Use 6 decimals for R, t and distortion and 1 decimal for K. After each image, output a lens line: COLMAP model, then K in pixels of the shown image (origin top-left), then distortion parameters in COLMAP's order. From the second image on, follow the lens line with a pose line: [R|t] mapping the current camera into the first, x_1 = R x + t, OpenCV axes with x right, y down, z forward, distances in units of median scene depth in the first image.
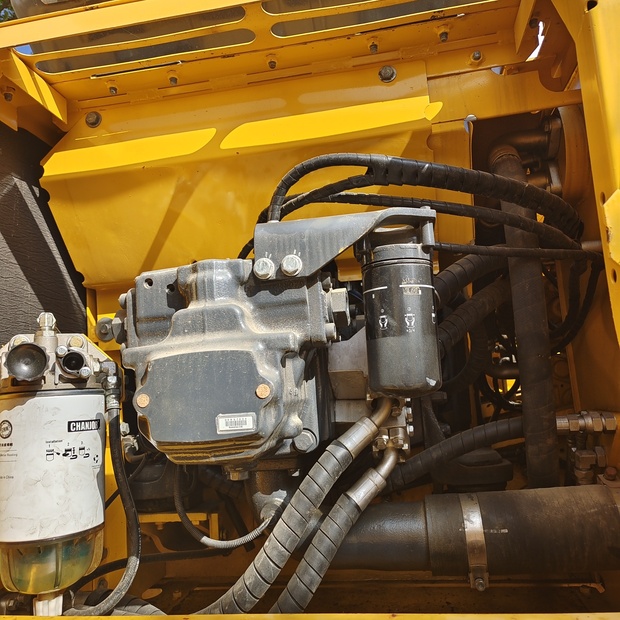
lens RADIAL K [[571.2, 0, 311.5], [0, 571.2, 304.0], [0, 0, 1]] dist [0.034524, 0.026221]
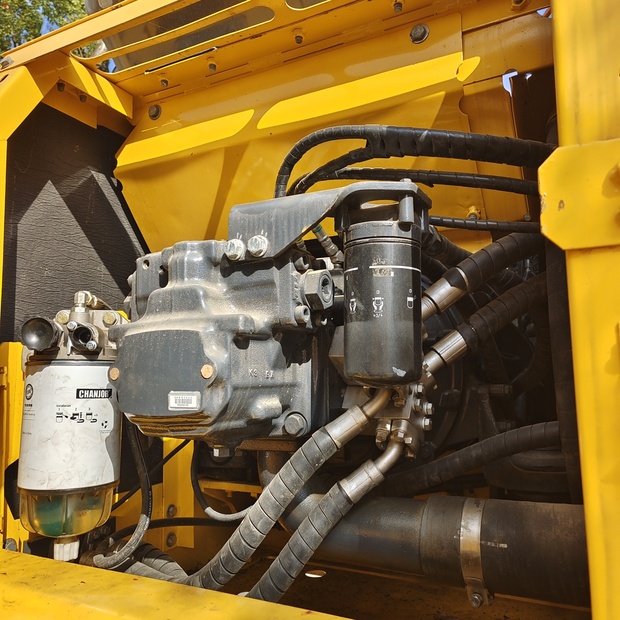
lens RADIAL K [[571.2, 0, 311.5], [0, 571.2, 304.0], [0, 0, 1]] dist [0.034524, 0.026221]
pose [[0.950702, 0.020197, -0.309447, 0.340546], [-0.010222, 0.999376, 0.033823, -0.002010], [0.309937, -0.028992, 0.950315, 0.087012]]
